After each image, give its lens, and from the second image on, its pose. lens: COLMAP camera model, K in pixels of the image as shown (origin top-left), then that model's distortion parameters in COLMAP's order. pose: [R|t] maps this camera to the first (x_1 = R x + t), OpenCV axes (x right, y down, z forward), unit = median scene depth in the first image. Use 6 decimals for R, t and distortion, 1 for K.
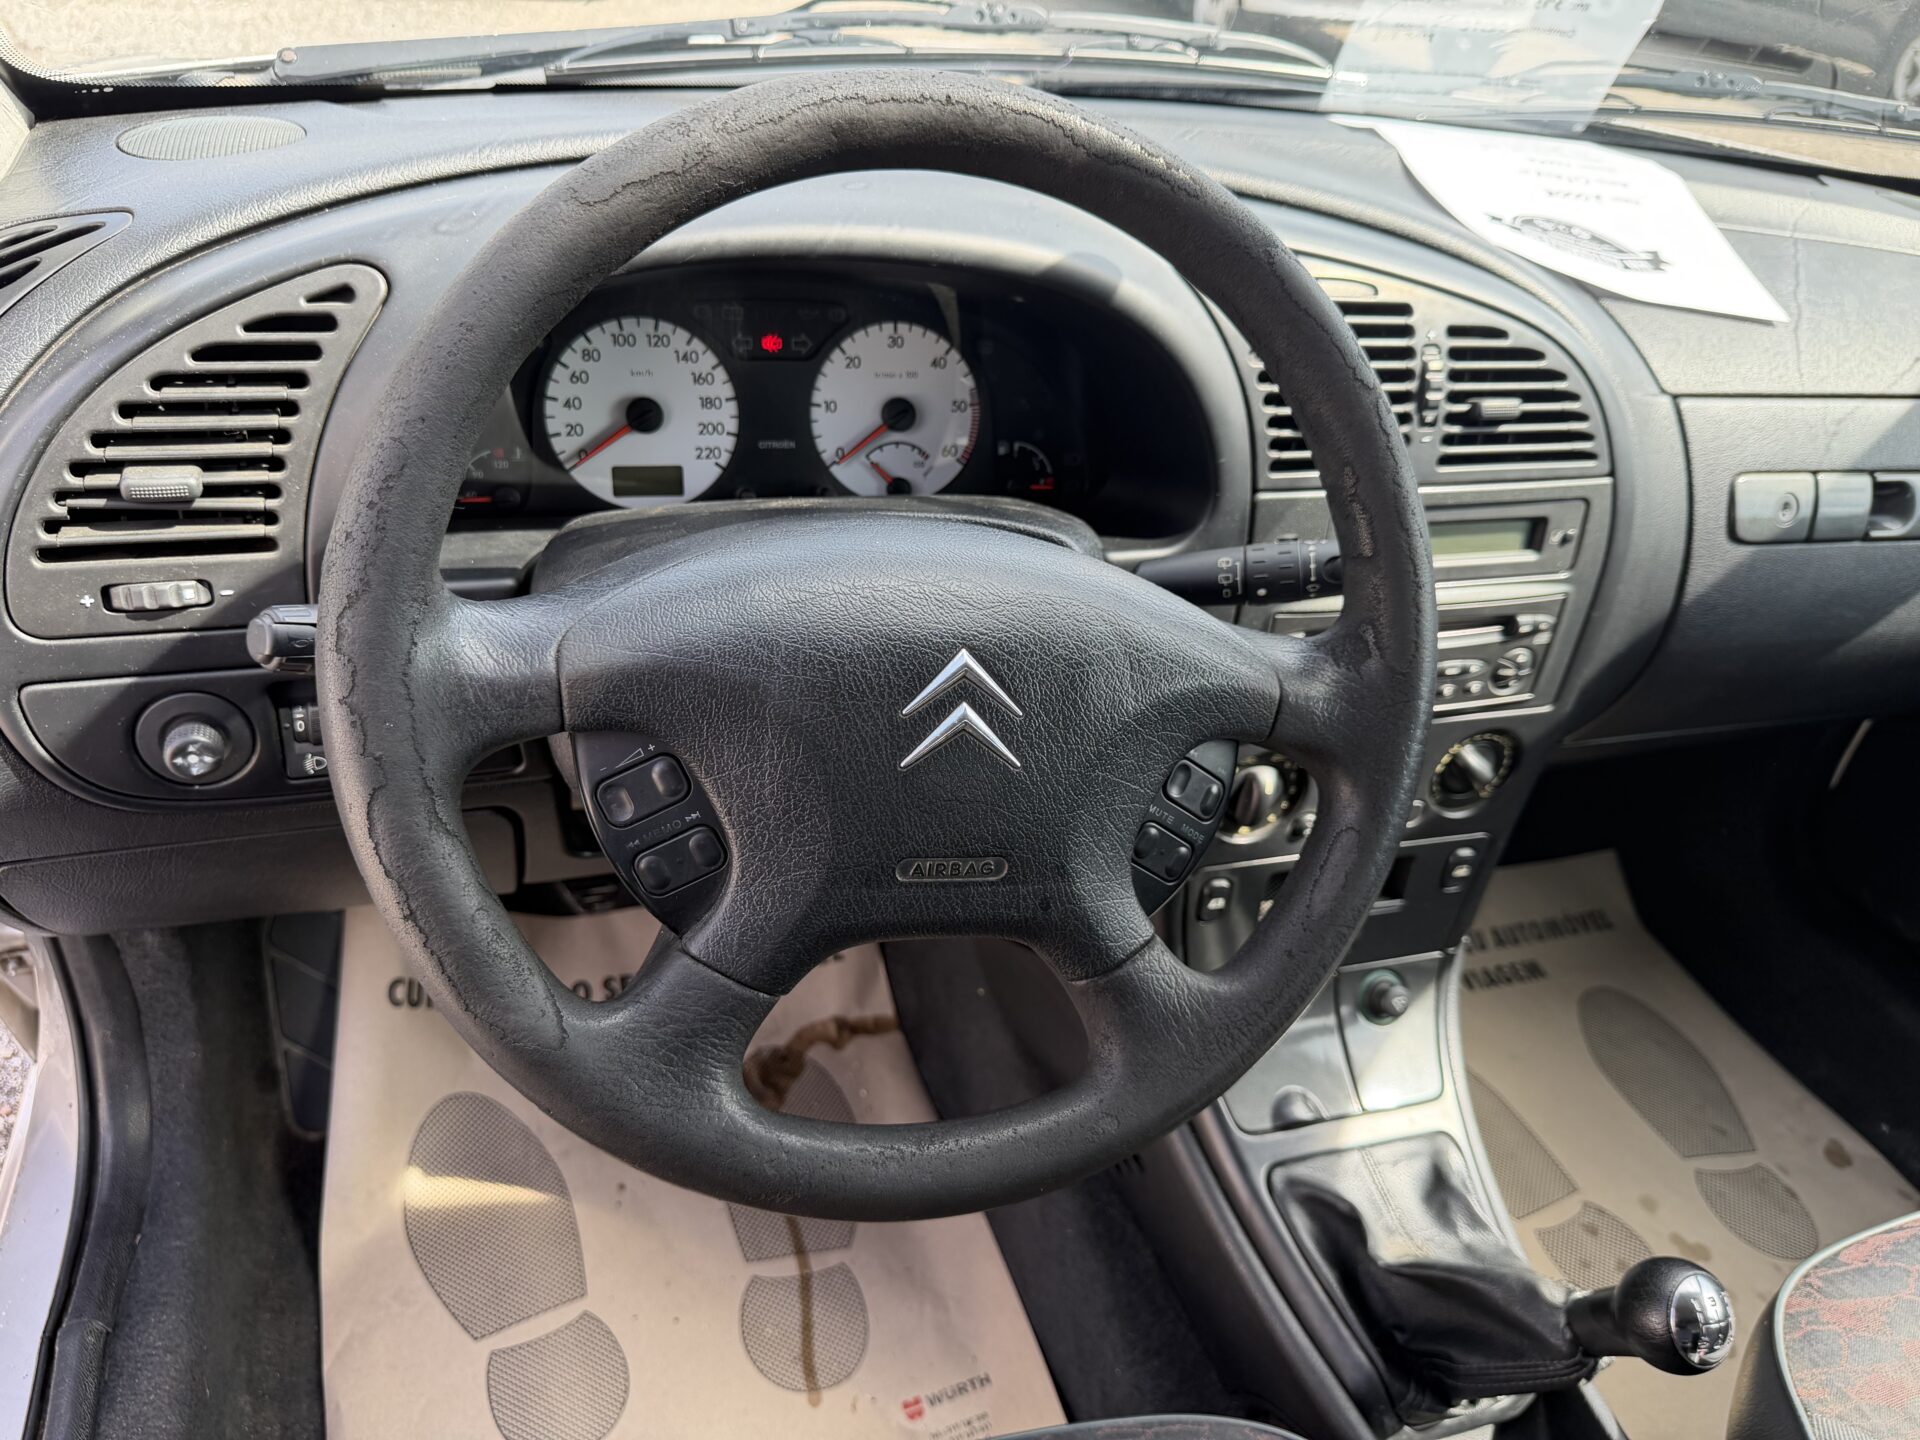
lens RADIAL K [[1301.7, 0, 960.0], [0, 1301.7, 720.0], [0, 0, 1]] dist [0.065540, -0.079448]
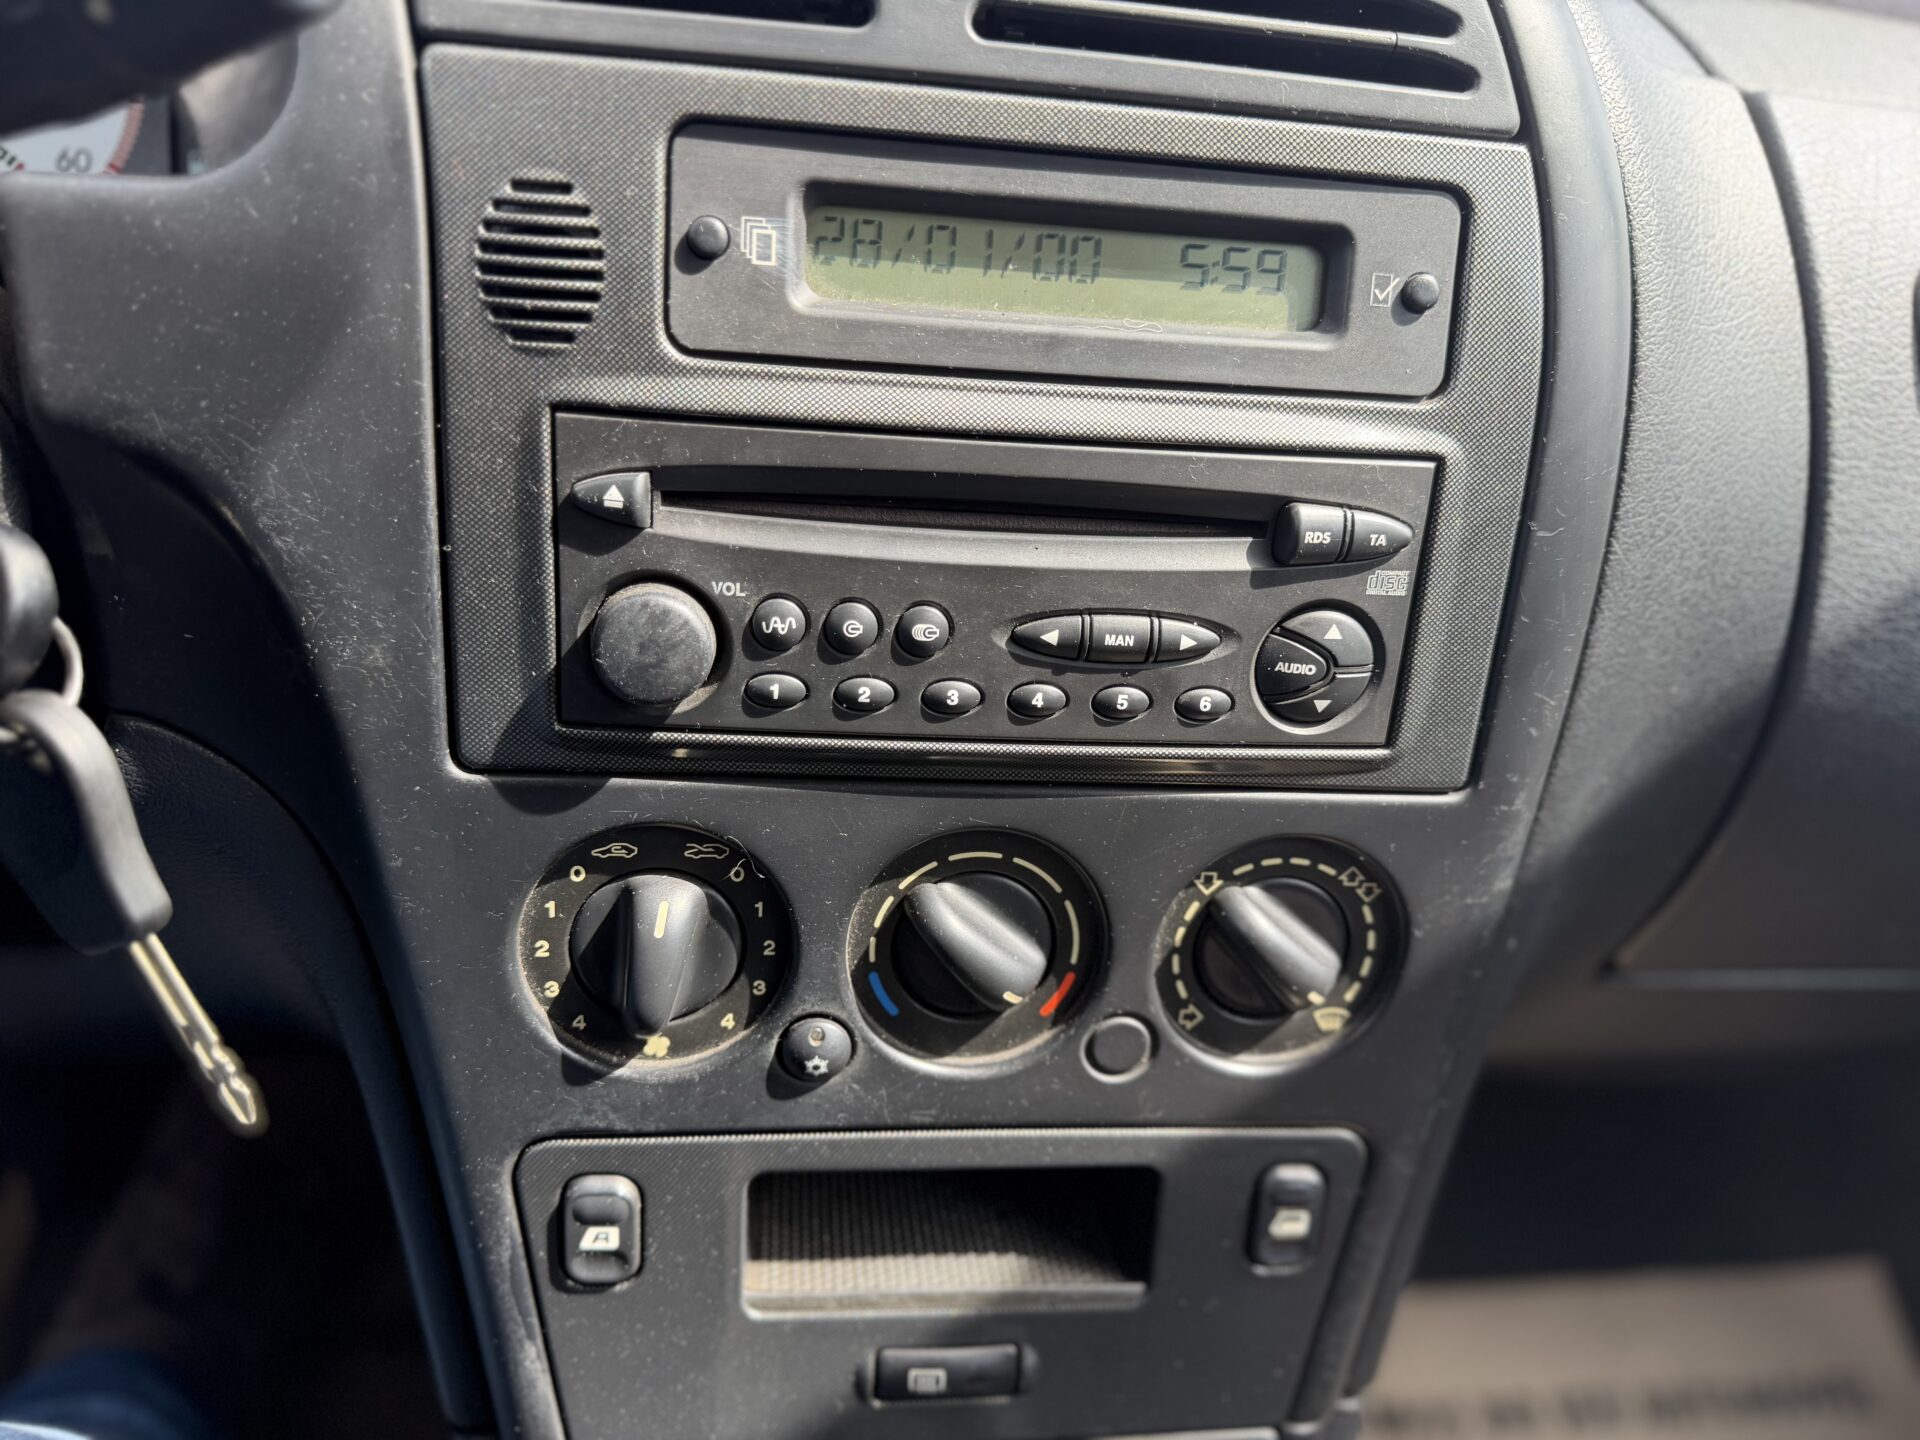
lens RADIAL K [[1301.7, 0, 960.0], [0, 1301.7, 720.0], [0, 0, 1]] dist [0.065540, -0.079448]
pose [[0.979573, 0.035086, -0.198002, 0.405983], [-0.083247, 0.967078, -0.240480, 0.080758], [0.183046, 0.252051, 0.950244, 0.636256]]
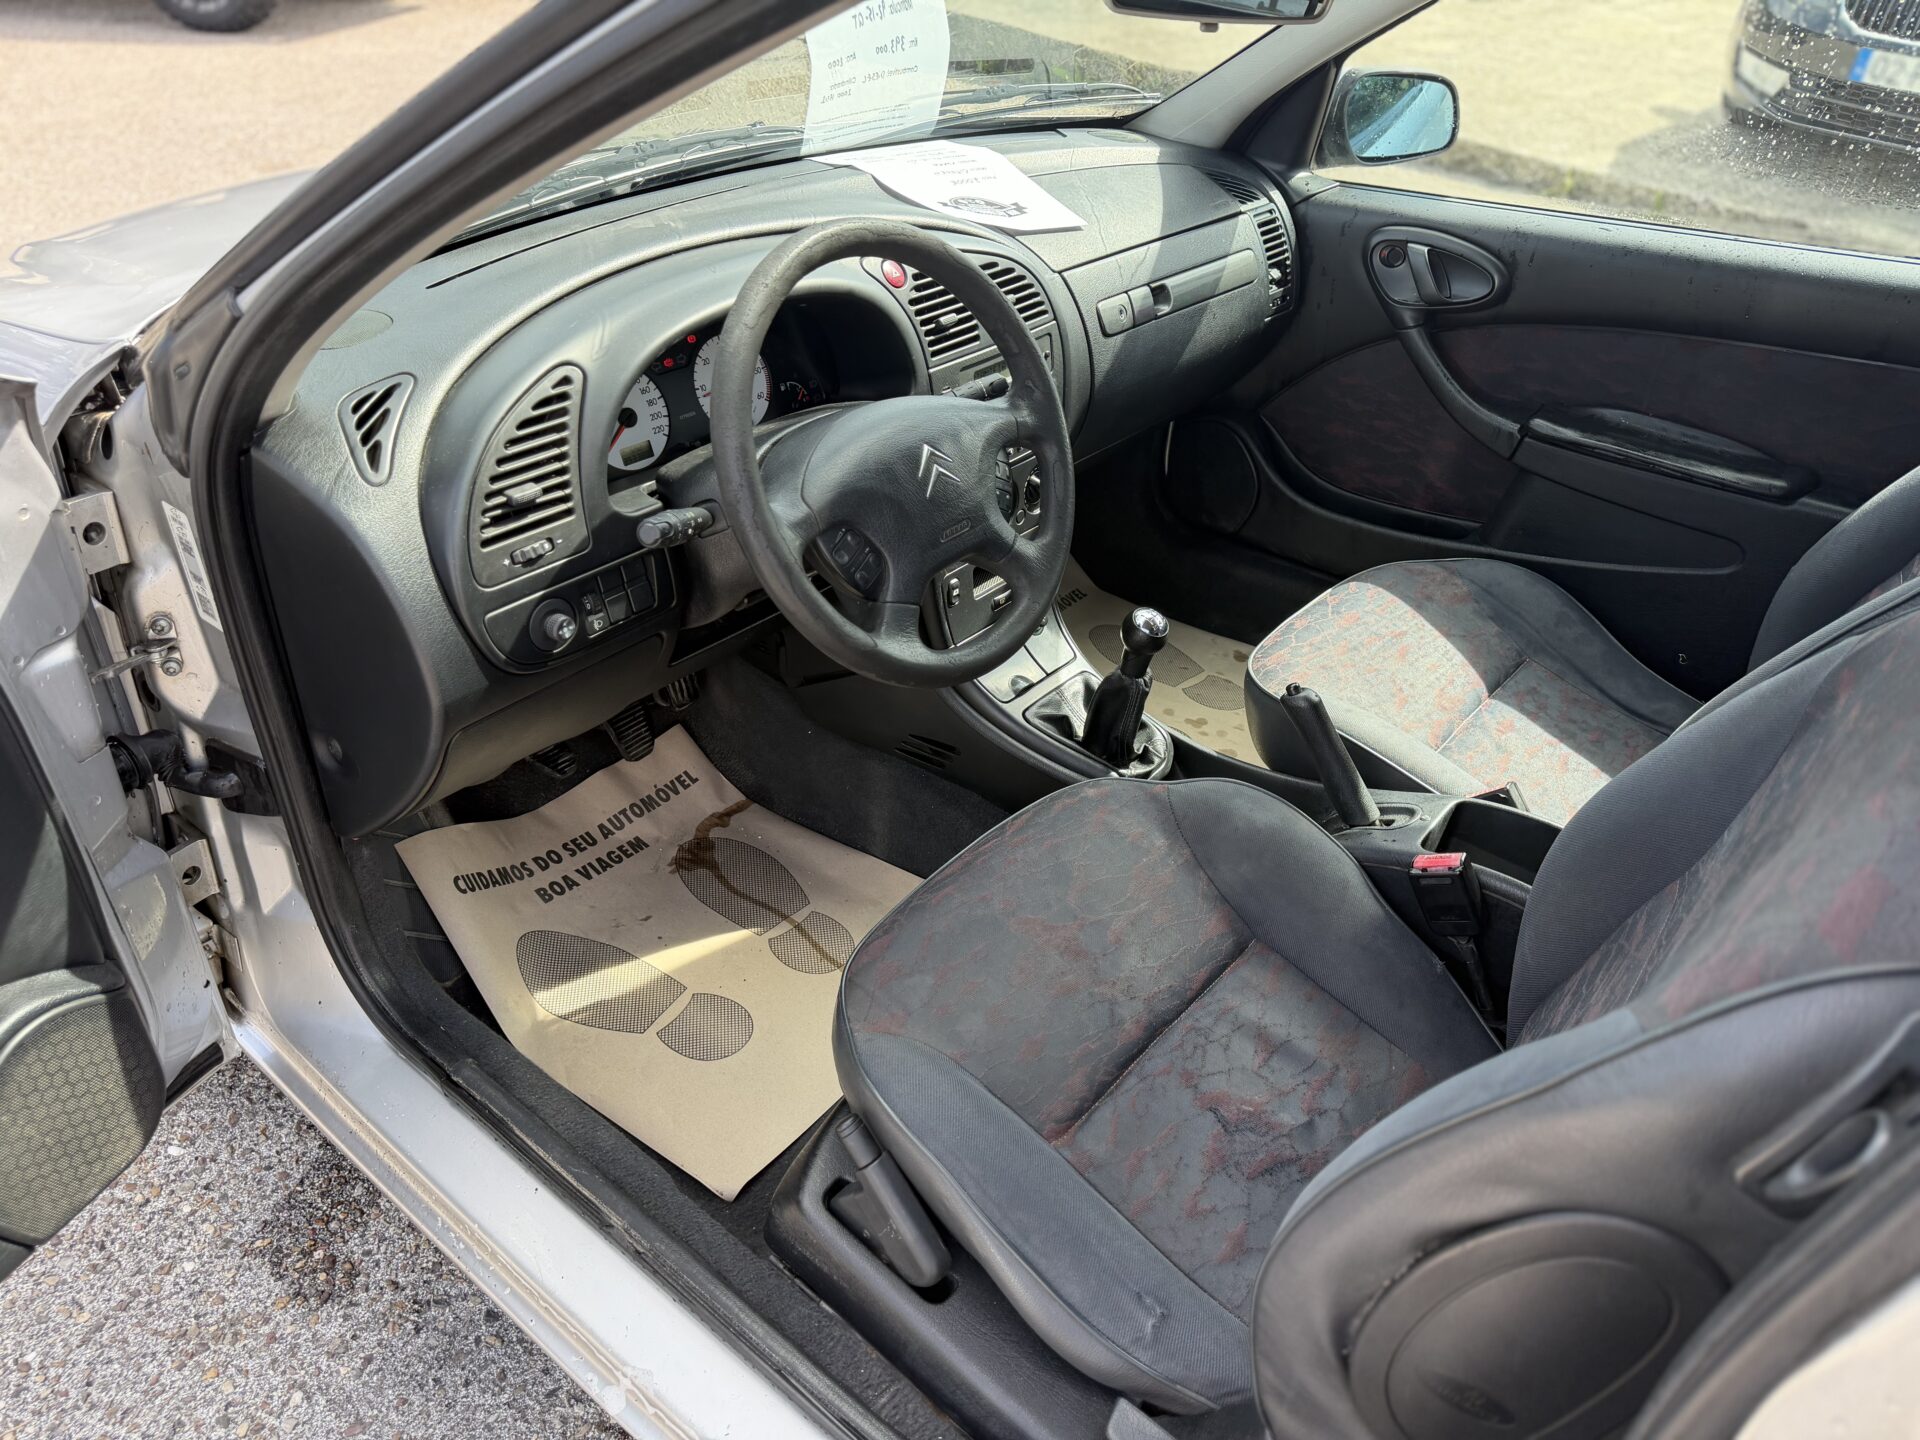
lens RADIAL K [[1352.2, 0, 960.0], [0, 1352.2, 720.0], [0, 0, 1]] dist [0.150549, -0.000287]
pose [[0.827606, -0.373765, 0.418770, -0.768582], [0.365201, 0.925107, 0.103946, 0.119936], [-0.426258, 0.066909, 0.902124, -0.844852]]
